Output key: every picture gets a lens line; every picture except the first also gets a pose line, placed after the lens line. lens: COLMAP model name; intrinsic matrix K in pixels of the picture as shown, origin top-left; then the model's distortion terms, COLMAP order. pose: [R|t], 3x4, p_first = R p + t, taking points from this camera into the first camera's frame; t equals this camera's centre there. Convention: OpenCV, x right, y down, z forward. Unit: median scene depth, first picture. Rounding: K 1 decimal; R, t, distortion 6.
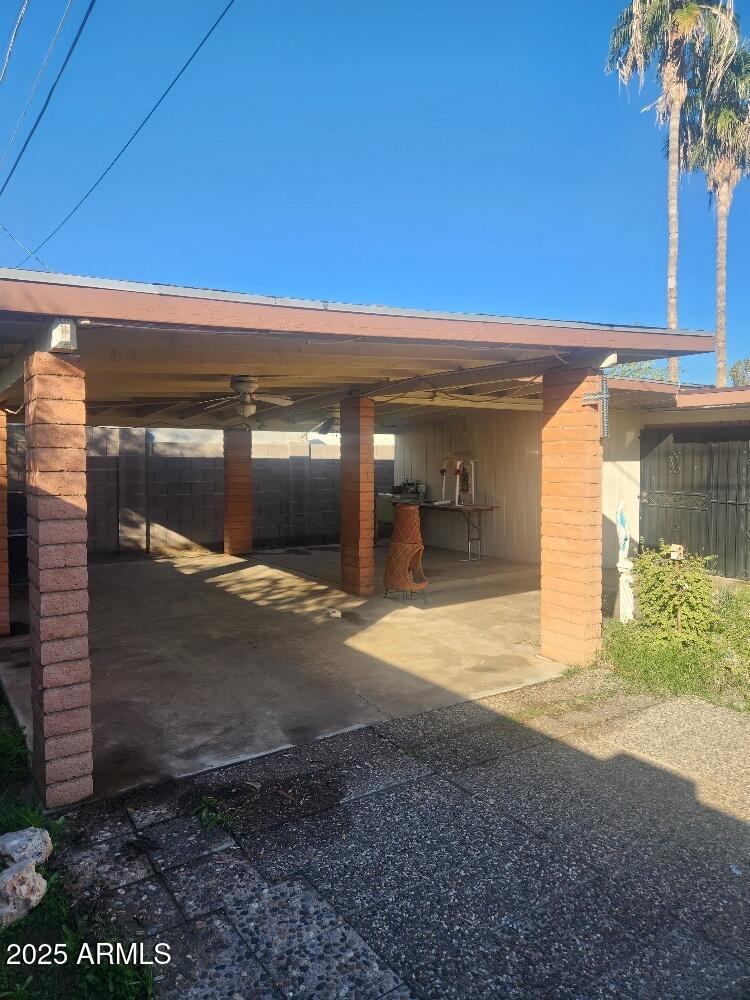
lens RADIAL K [[668.1, 0, 366.6], [0, 668.1, 496.3], [0, 0, 1]] dist [0.076557, -0.067488]
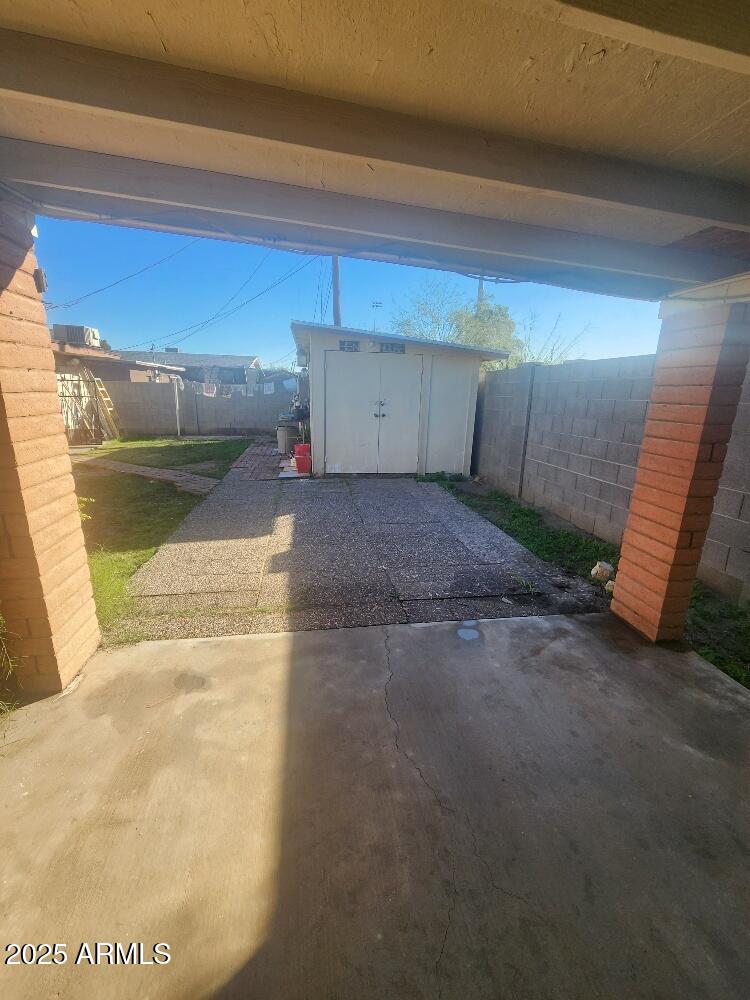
lens RADIAL K [[421.2, 0, 375.0], [0, 421.2, 500.0], [0, 0, 1]] dist [0.000200, 0.000022]
pose [[-0.911021, -0.126928, 0.392340, -0.221162], [-0.000237, 0.951609, 0.307311, -0.093433], [-0.412360, 0.279874, -0.866966, 1.746680]]
